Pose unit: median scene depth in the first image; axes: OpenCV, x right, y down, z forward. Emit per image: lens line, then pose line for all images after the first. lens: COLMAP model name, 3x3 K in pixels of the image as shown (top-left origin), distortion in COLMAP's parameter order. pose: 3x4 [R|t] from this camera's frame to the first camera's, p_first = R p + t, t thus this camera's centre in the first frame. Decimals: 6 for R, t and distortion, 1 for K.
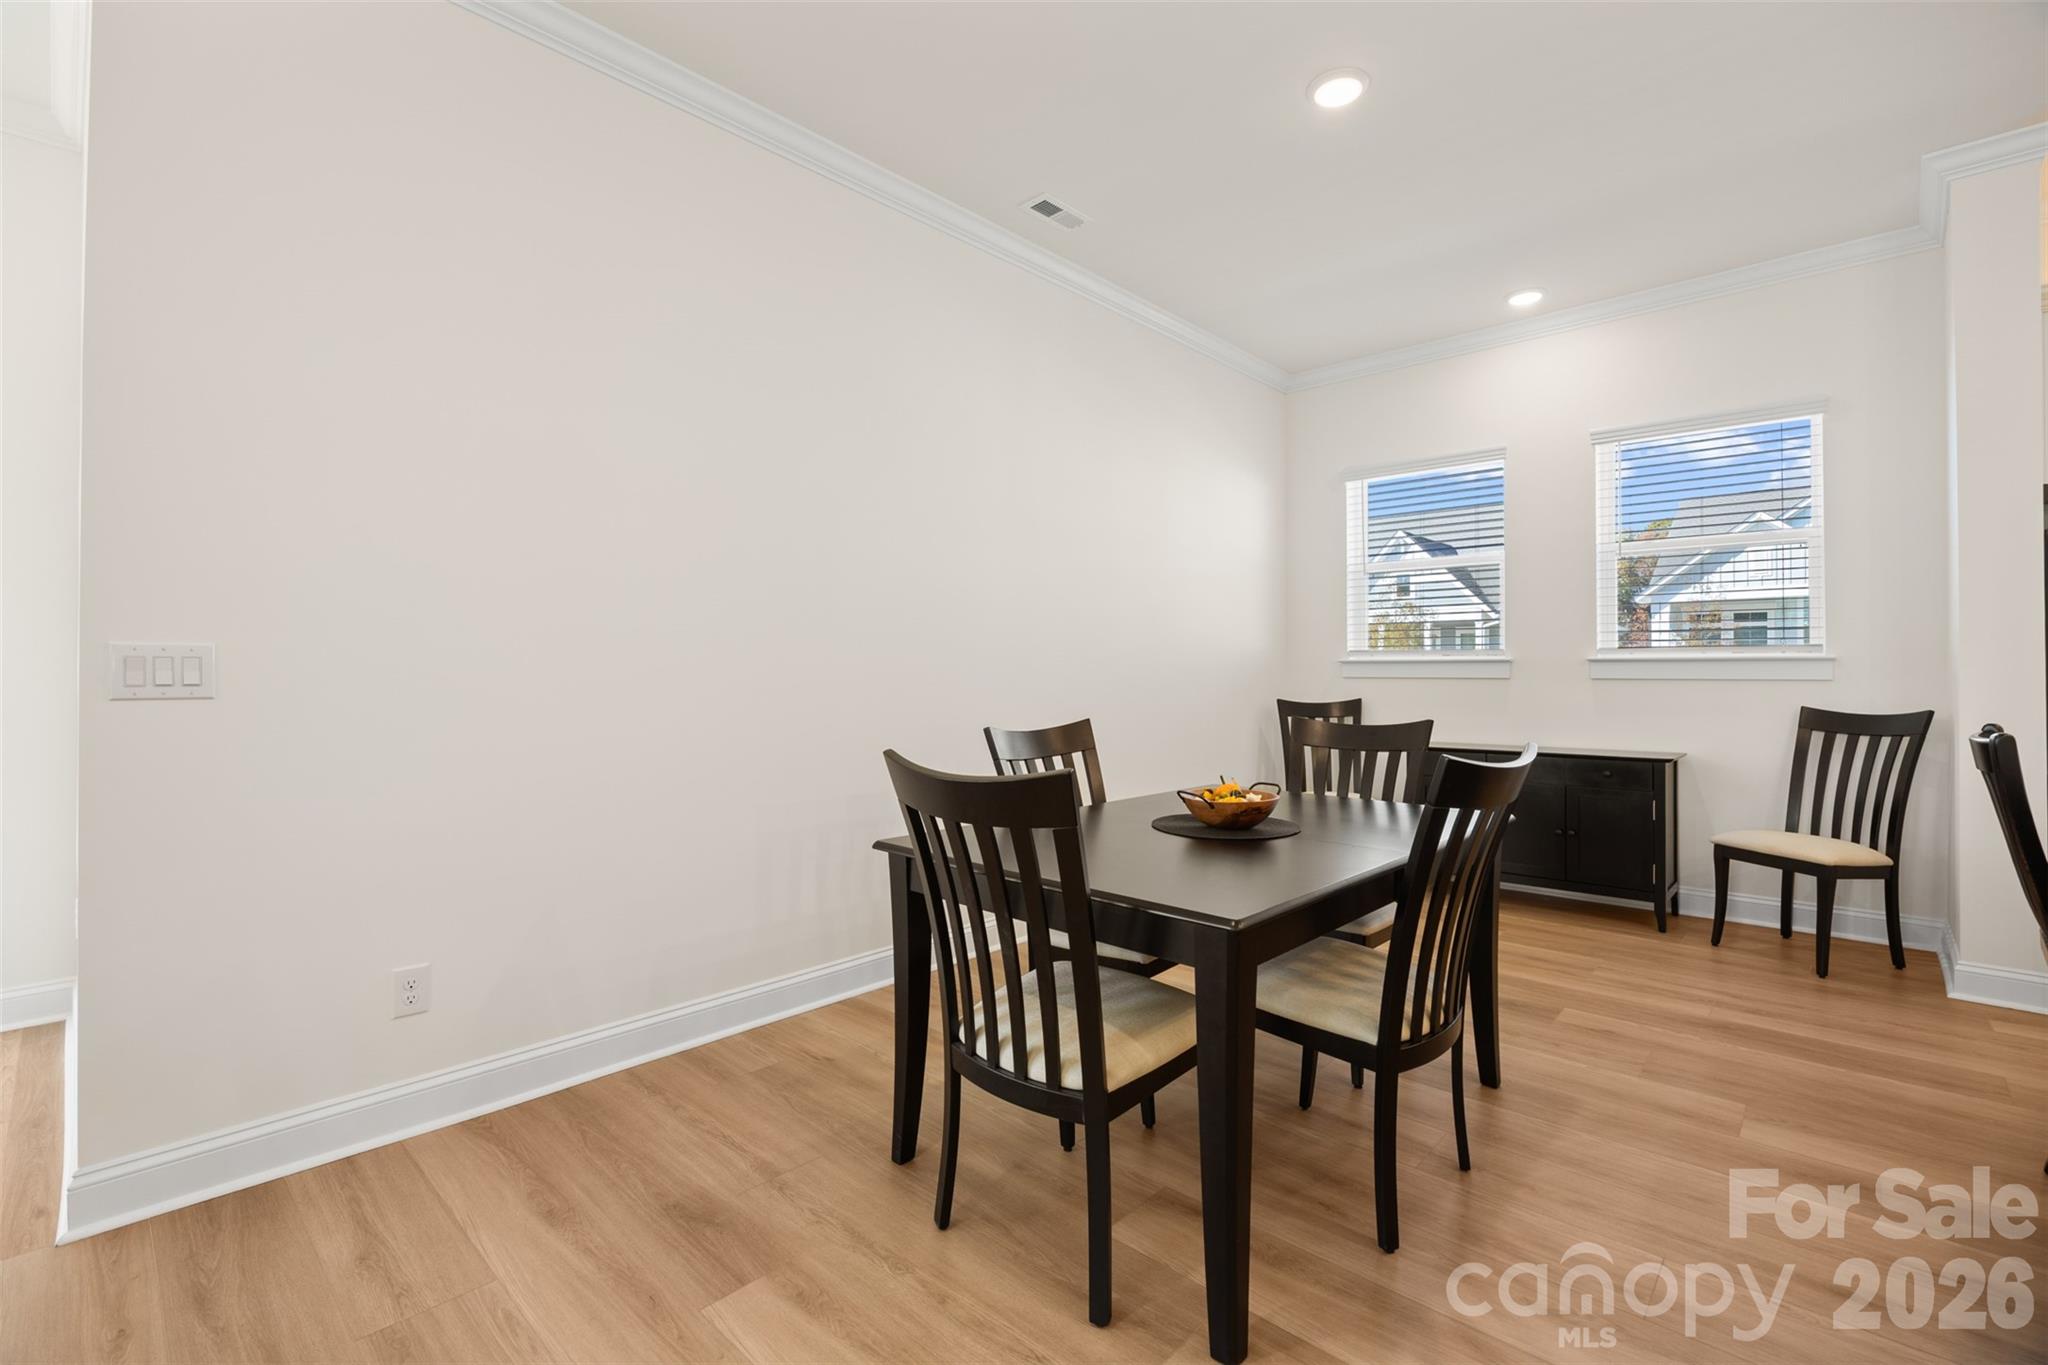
lens RADIAL K [[896.5, 0, 1032.4], [0, 896.5, 672.1], [0, 0, 1]] dist [-0.012620, 0.000684]
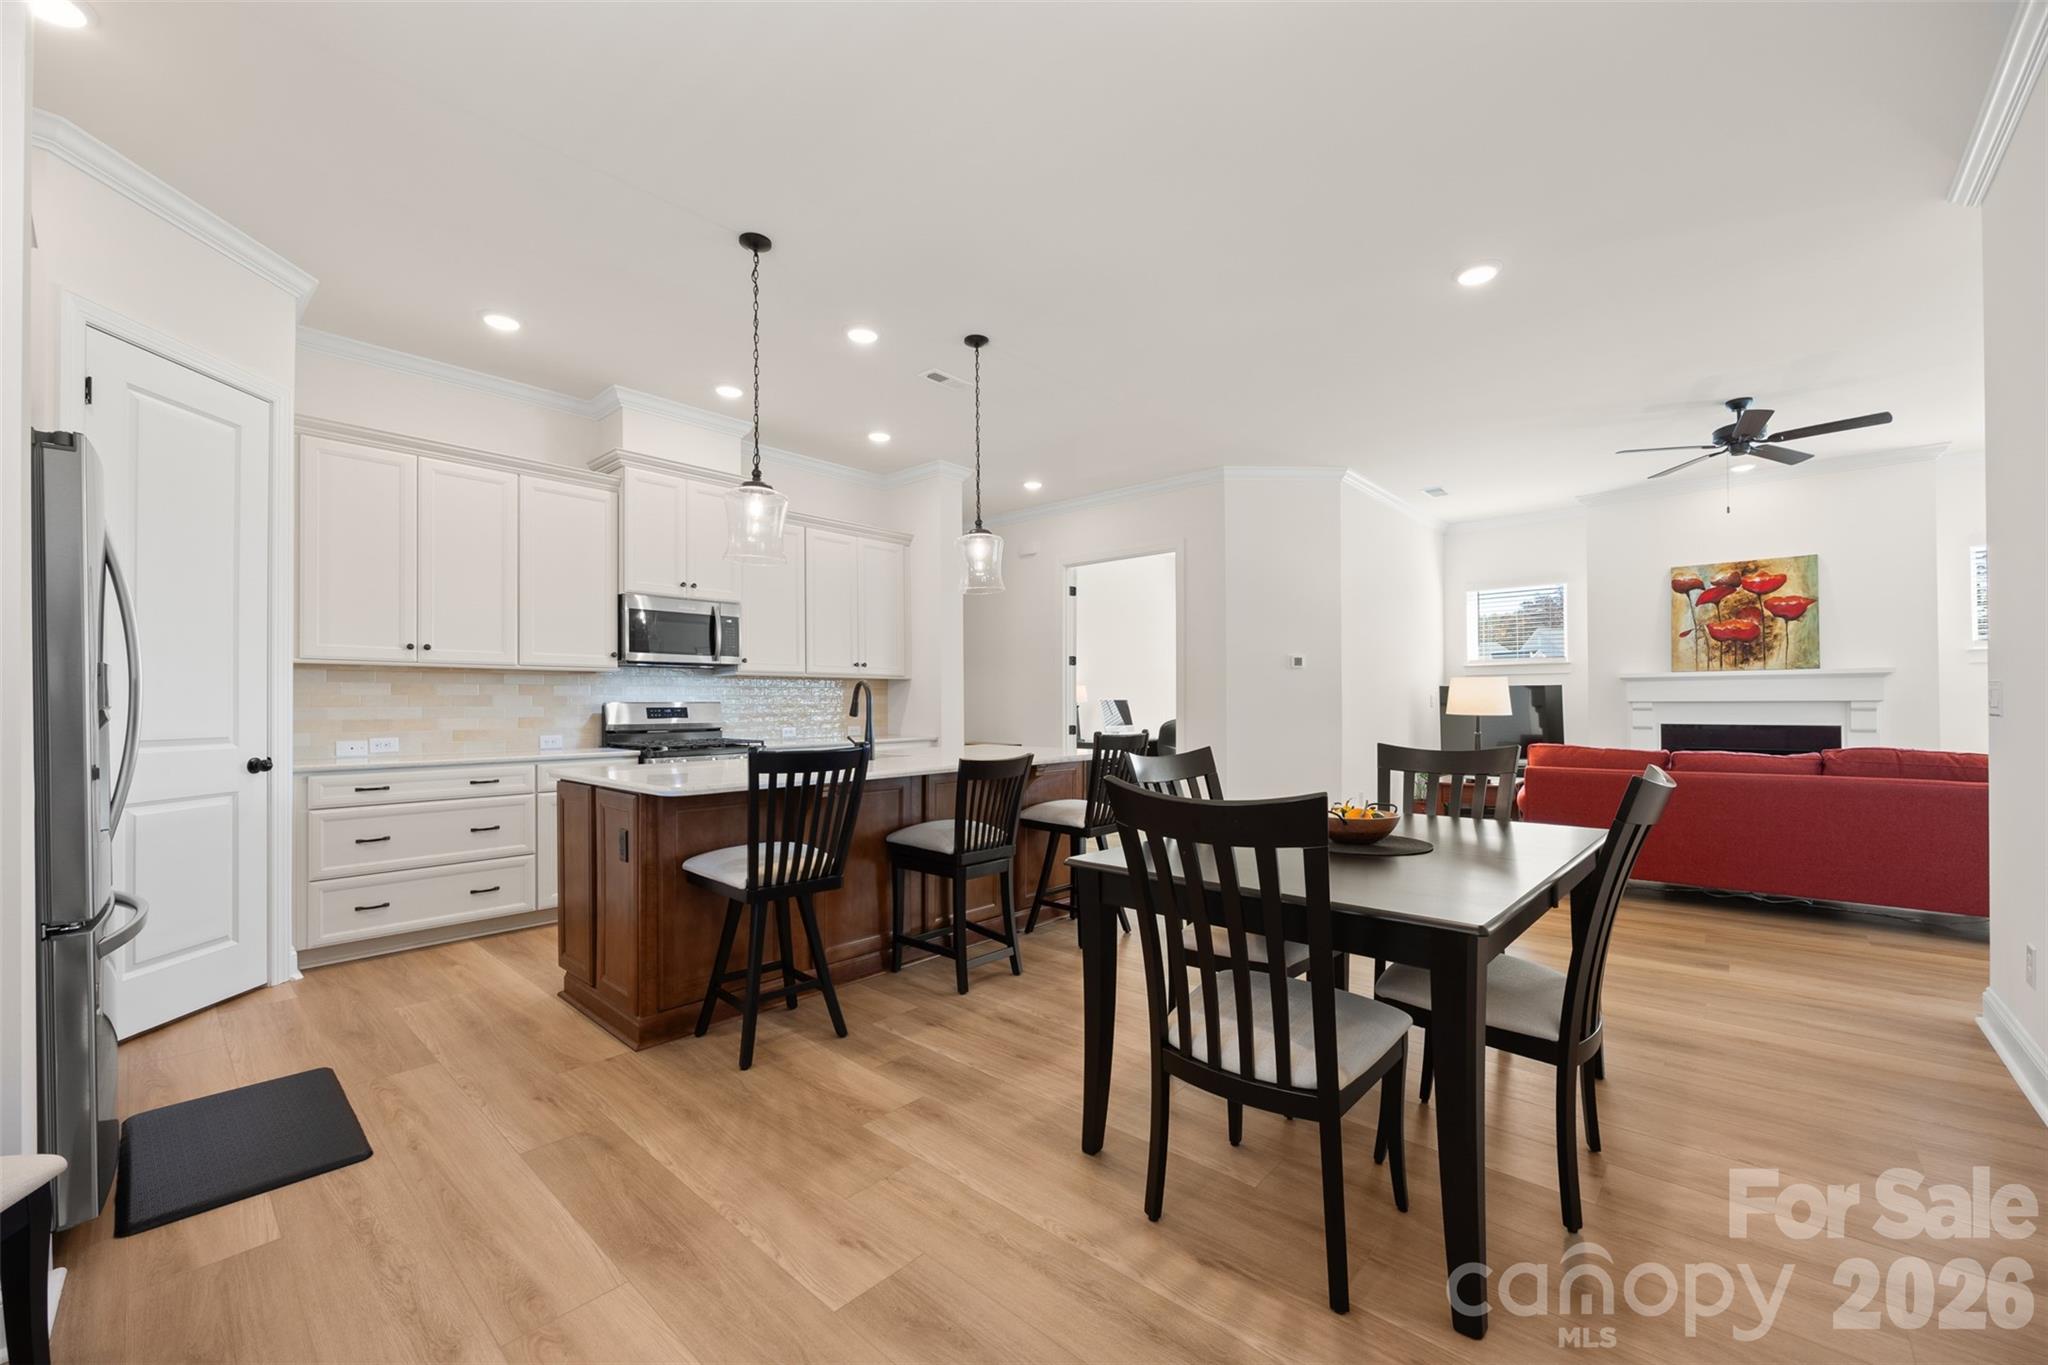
lens RADIAL K [[807.4, 0, 1024.8], [0, 807.4, 696.9], [0, 0, 1]] dist [-0.001720, -0.000255]
pose [[-0.999884, 0.005099, -0.014363, 0.643897], [0.005185, 0.999969, -0.005920, -0.003031], [0.014333, -0.005994, -0.999879, 1.996992]]
